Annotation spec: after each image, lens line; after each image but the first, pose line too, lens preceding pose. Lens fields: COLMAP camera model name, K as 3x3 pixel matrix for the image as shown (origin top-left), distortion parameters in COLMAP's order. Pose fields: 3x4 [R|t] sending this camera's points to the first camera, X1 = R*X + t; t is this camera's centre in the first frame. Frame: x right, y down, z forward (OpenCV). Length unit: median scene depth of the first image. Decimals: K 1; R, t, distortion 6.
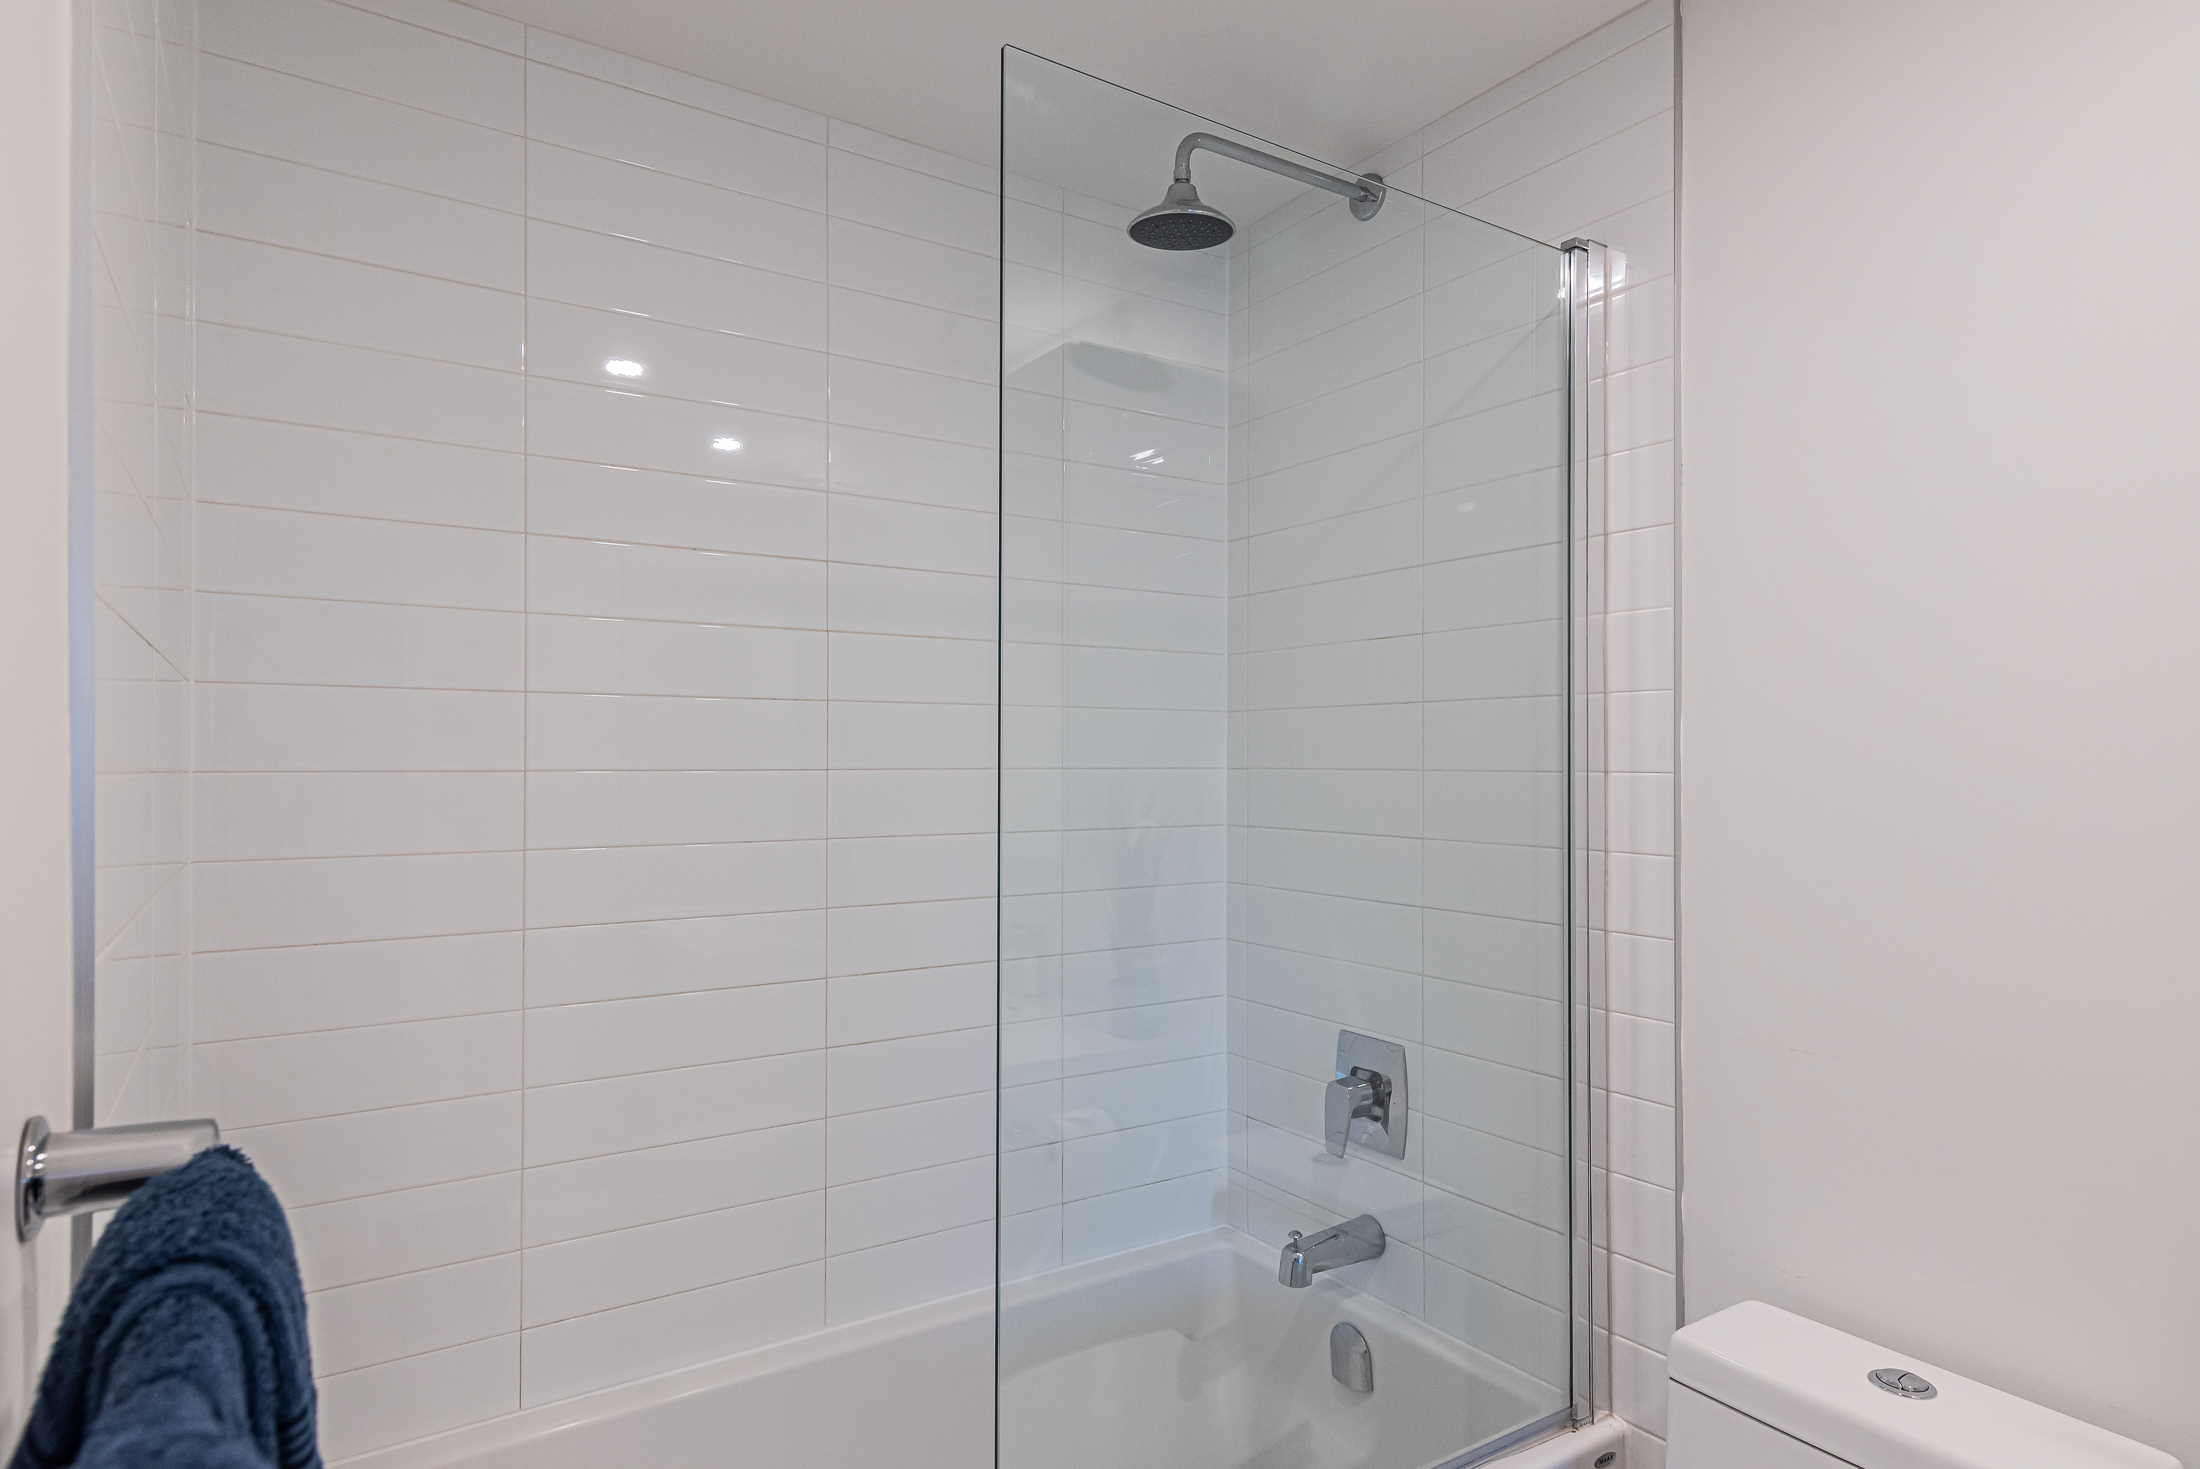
lens RADIAL K [[1226.7, 0, 1099.7], [0, 1226.7, 760.4], [0, 0, 1]] dist [0.011110, -0.000014]
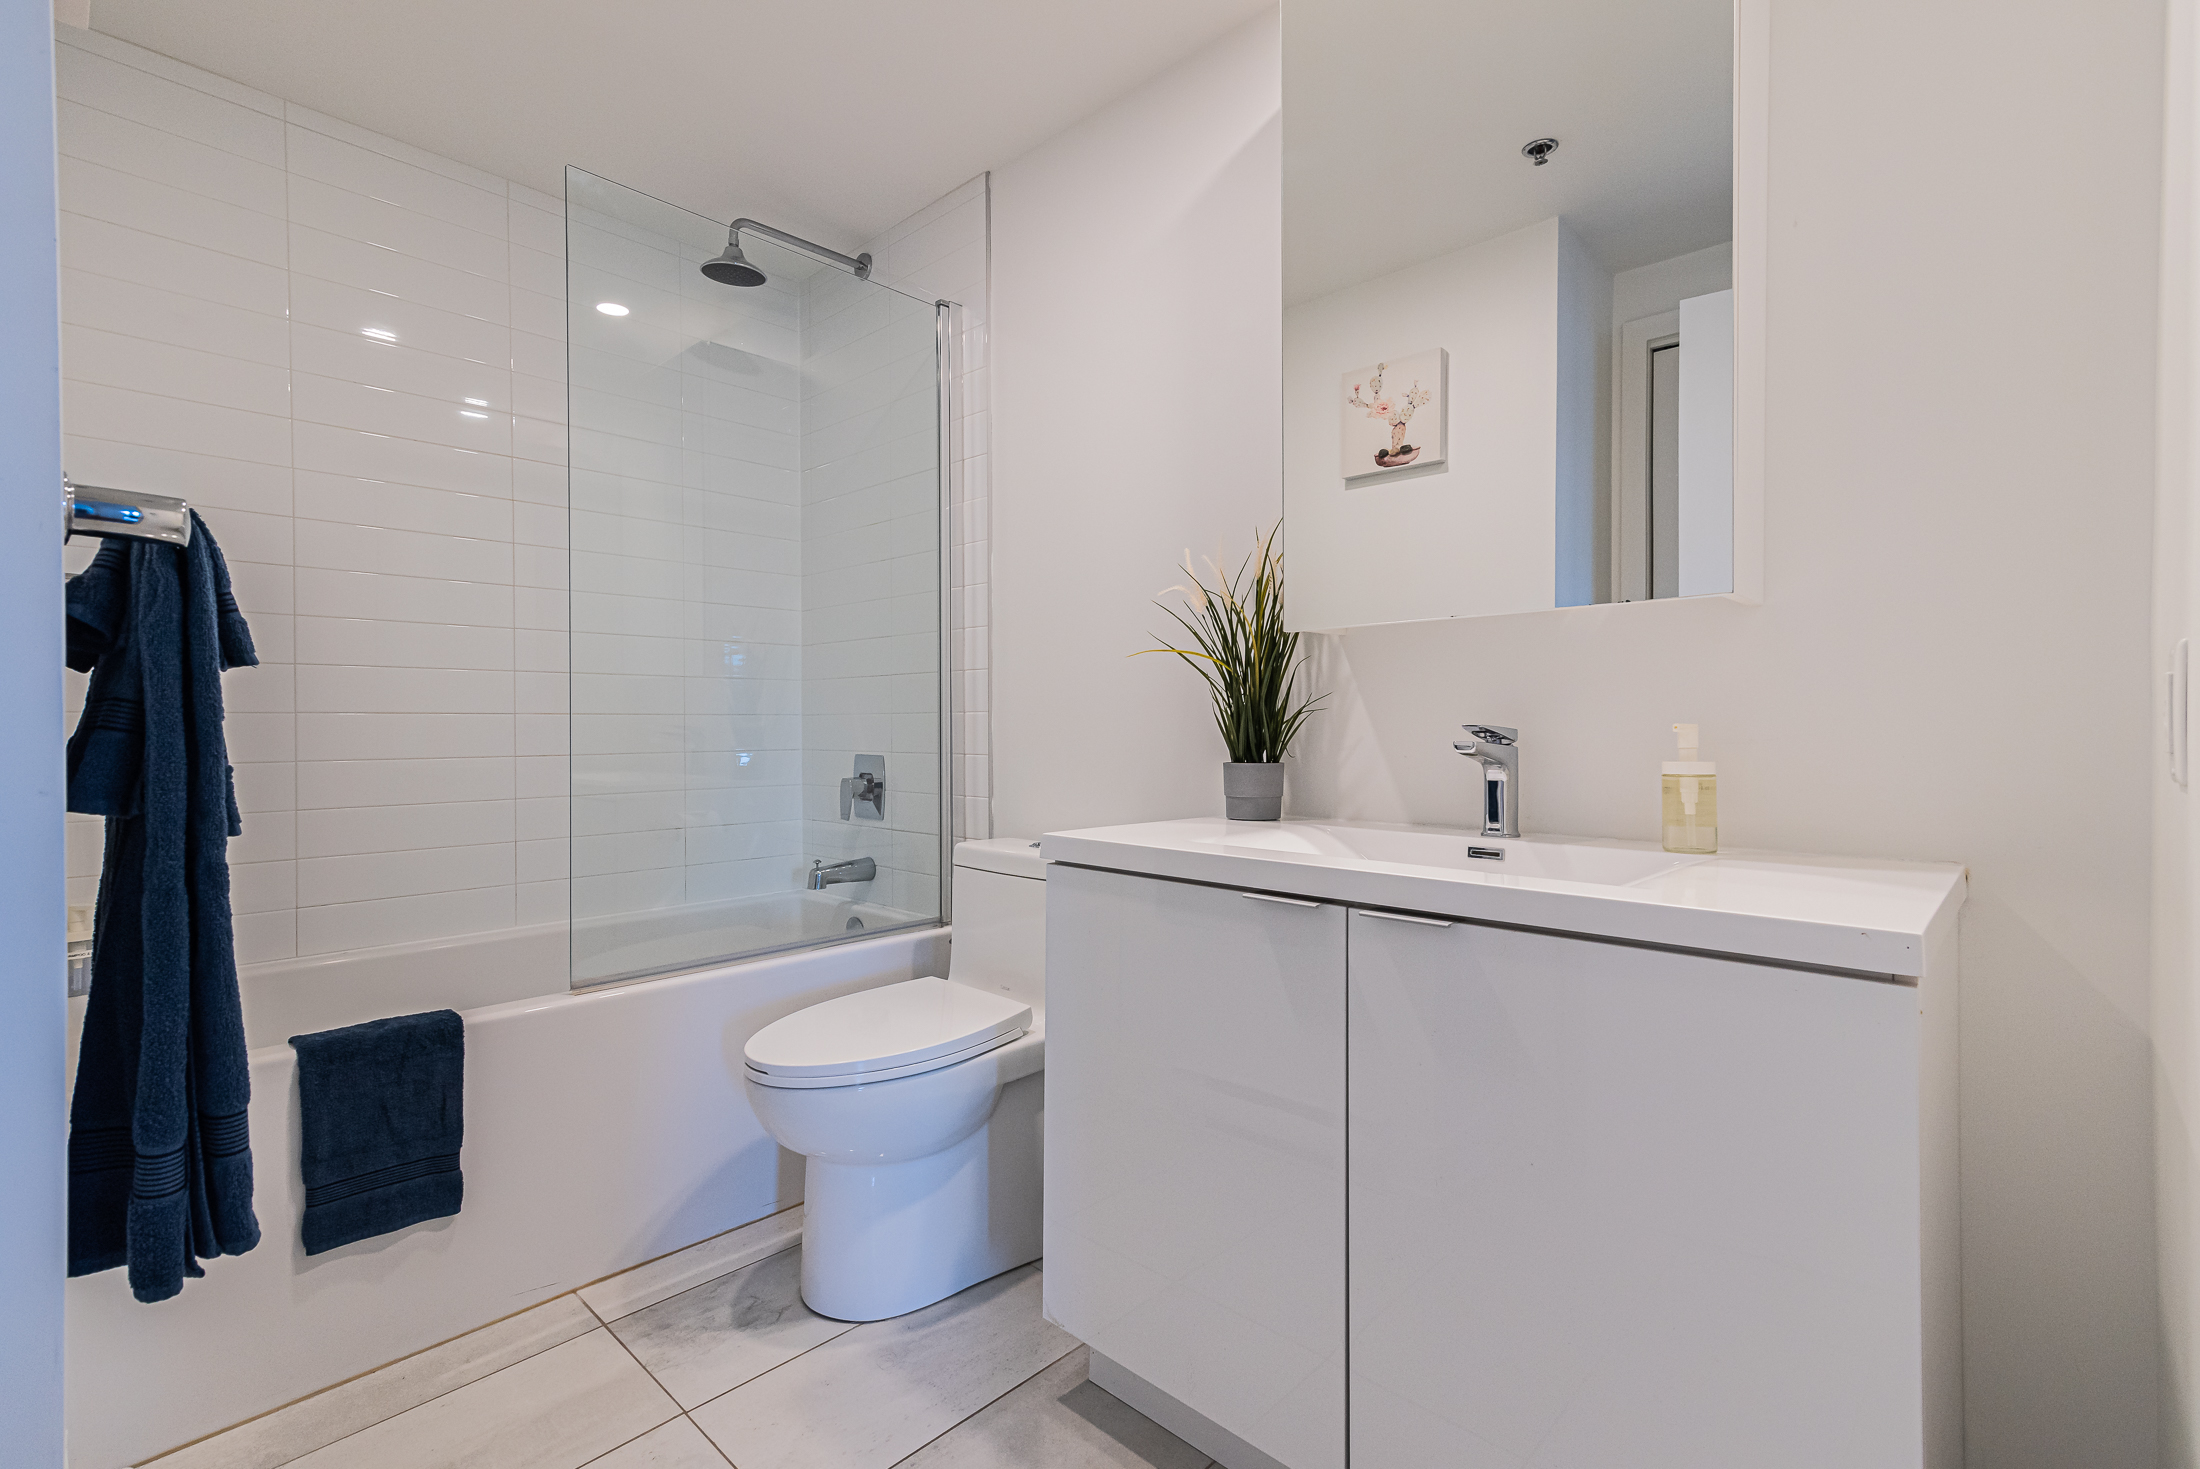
lens RADIAL K [[983.8, 0, 1104.2], [0, 983.8, 737.6], [0, 0, 1]] dist [0.022305, -0.002874]
pose [[0.974766, -0.004947, 0.223172, 0.259937], [0.001862, 0.999900, 0.014030, 0.202927], [-0.223219, -0.013260, 0.974678, -0.486537]]
